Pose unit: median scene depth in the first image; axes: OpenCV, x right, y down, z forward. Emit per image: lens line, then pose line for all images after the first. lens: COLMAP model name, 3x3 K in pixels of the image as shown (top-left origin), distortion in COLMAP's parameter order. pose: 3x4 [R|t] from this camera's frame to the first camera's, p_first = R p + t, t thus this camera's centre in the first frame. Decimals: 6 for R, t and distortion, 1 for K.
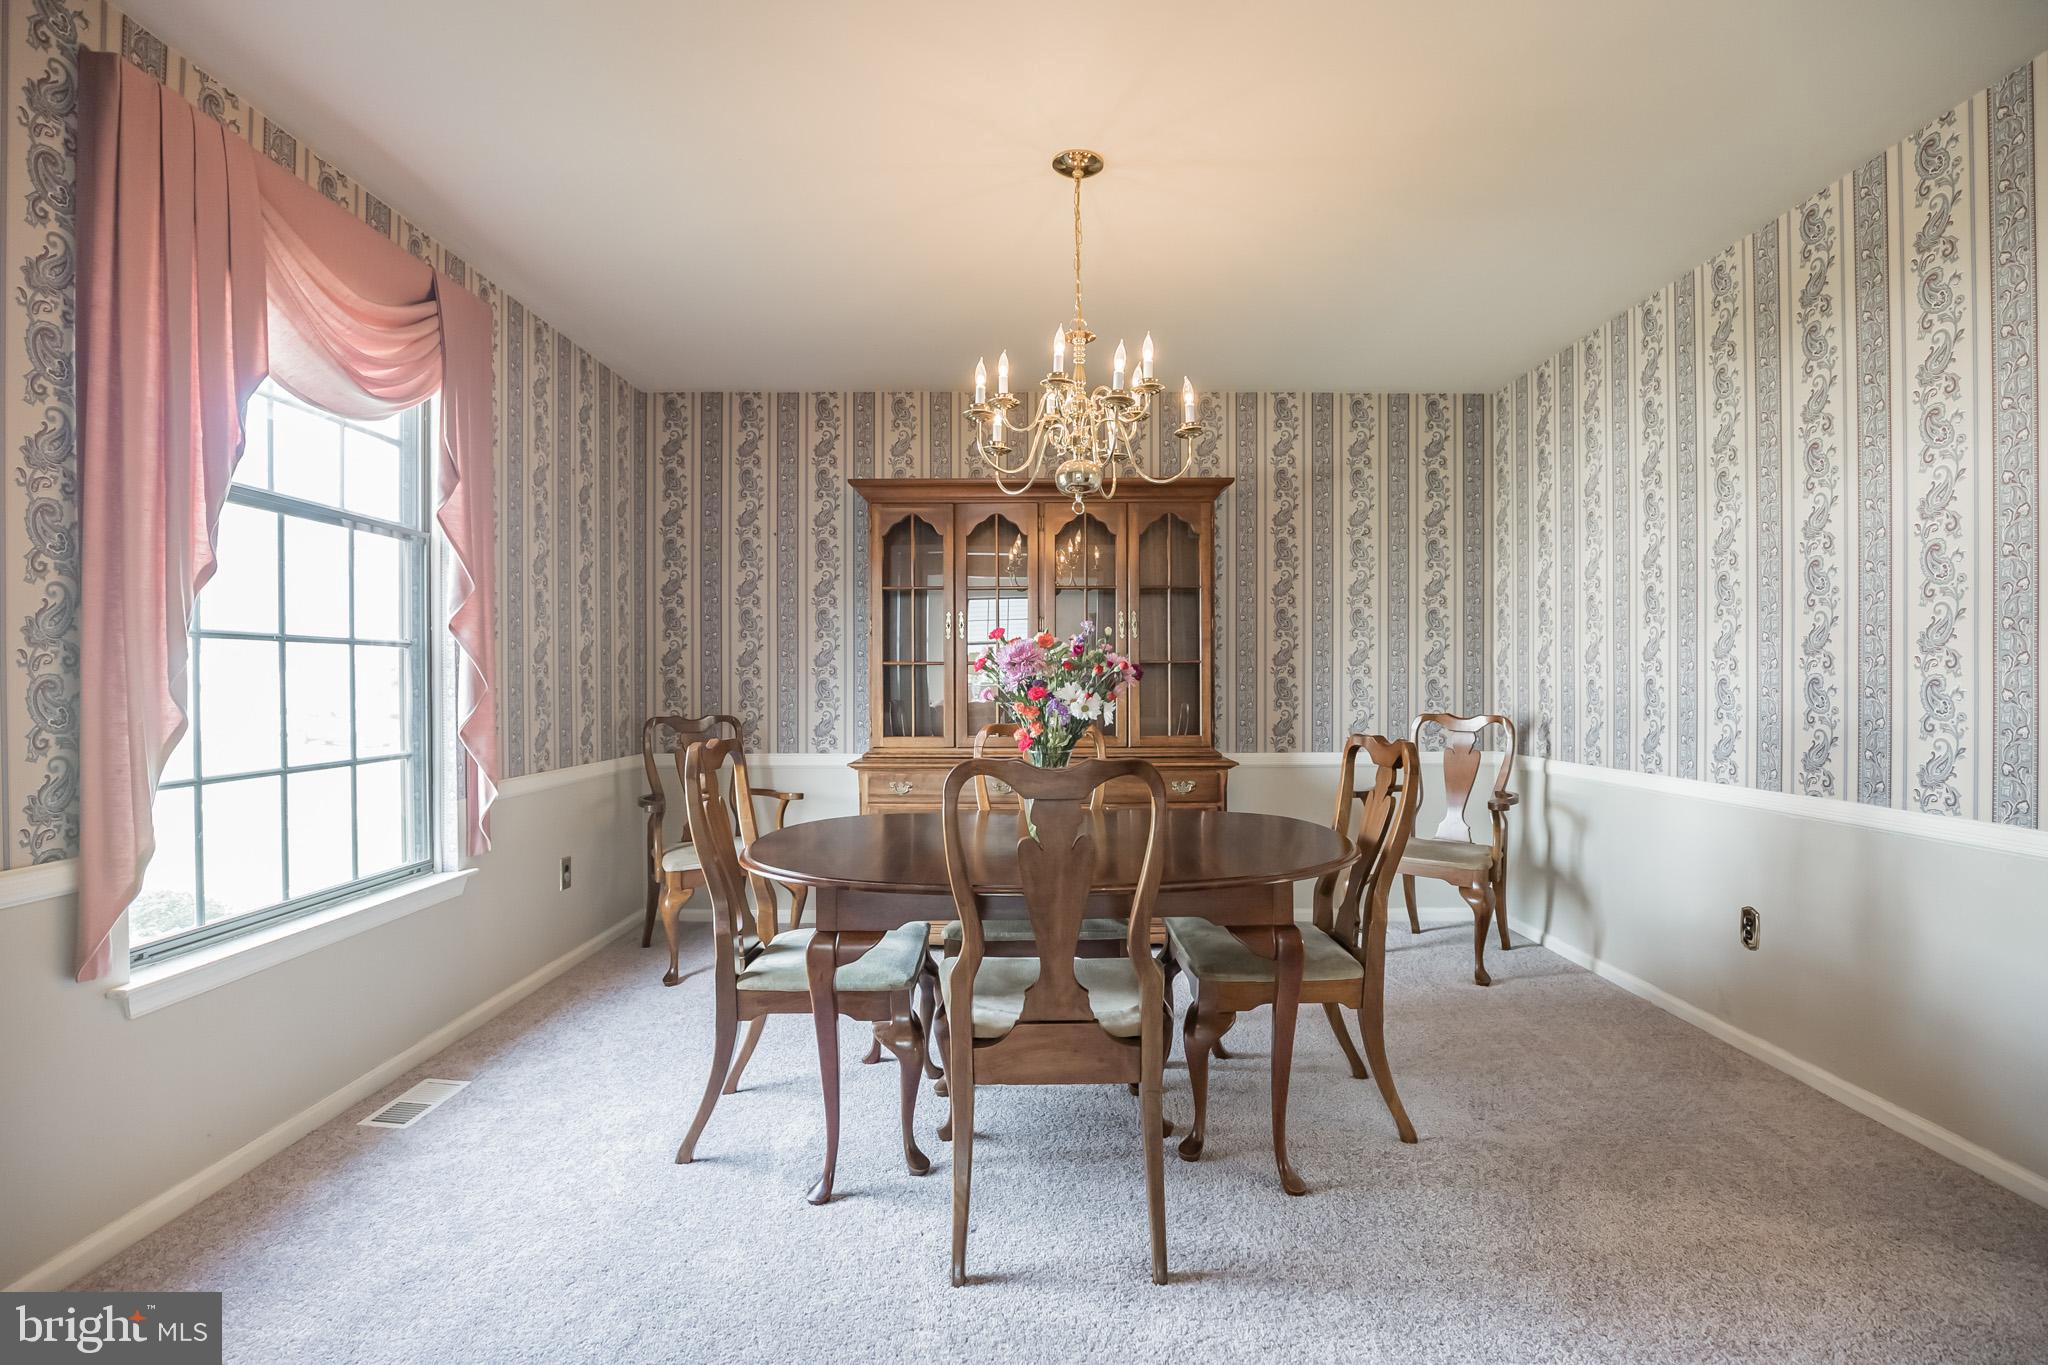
lens RADIAL K [[960.7, 0, 1025.9], [0, 960.7, 682.4], [0, 0, 1]] dist [-0.035521, 0.005764]
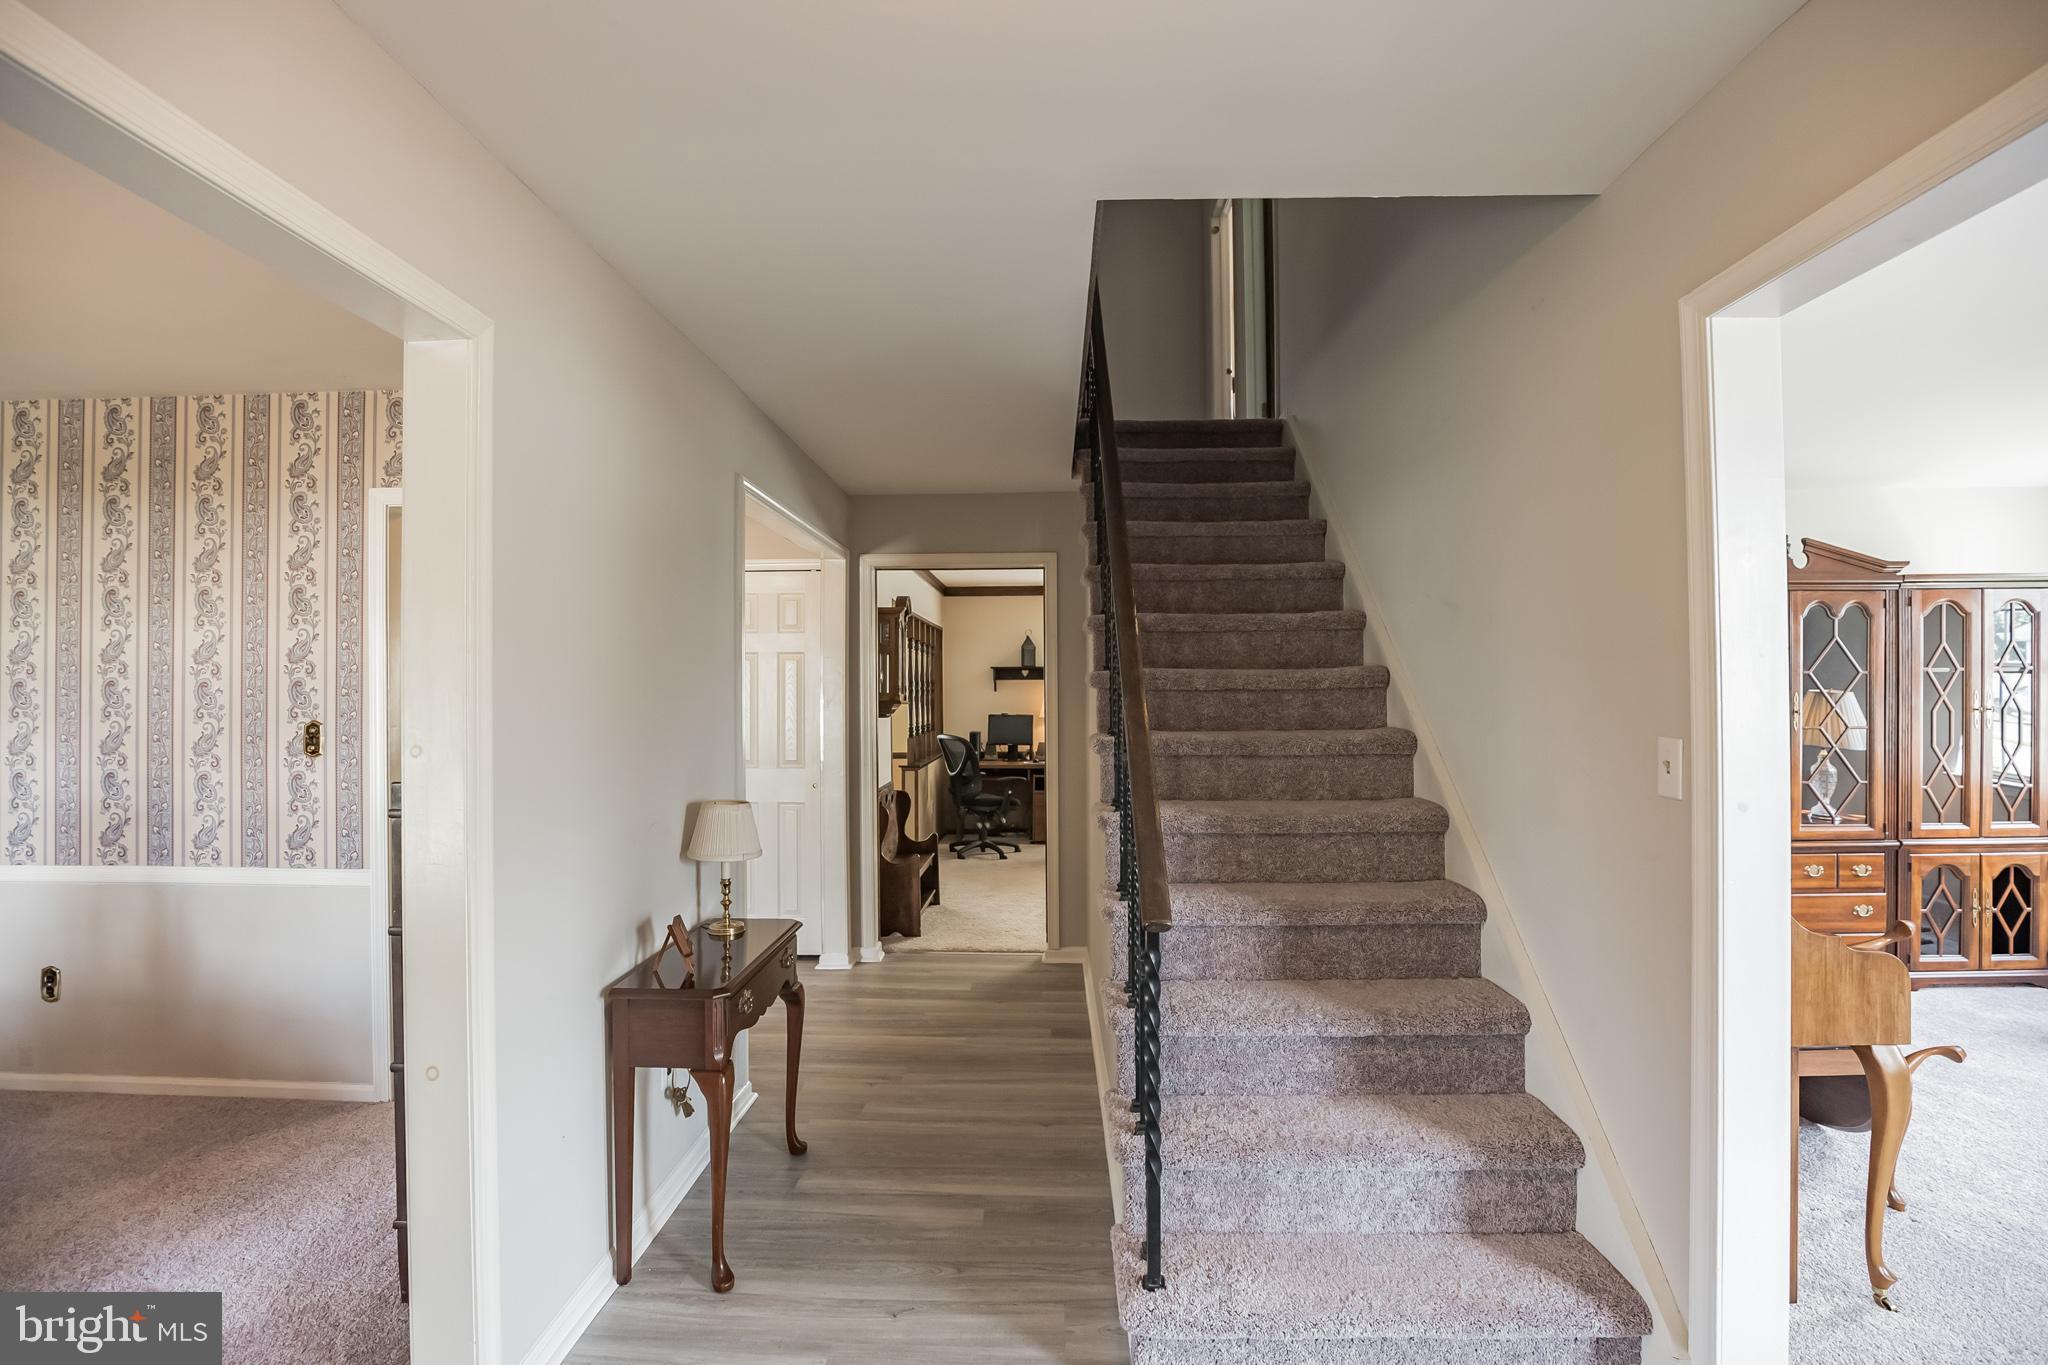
lens RADIAL K [[960.7, 0, 1024.4], [0, 960.7, 687.4], [0, 0, 1]] dist [-0.035521, 0.005764]
pose [[0.044120, 0.009940, 0.998977, -0.388817], [0.008702, 0.999909, -0.010334, -0.100450], [-0.998988, 0.009149, 0.044030, -0.311162]]
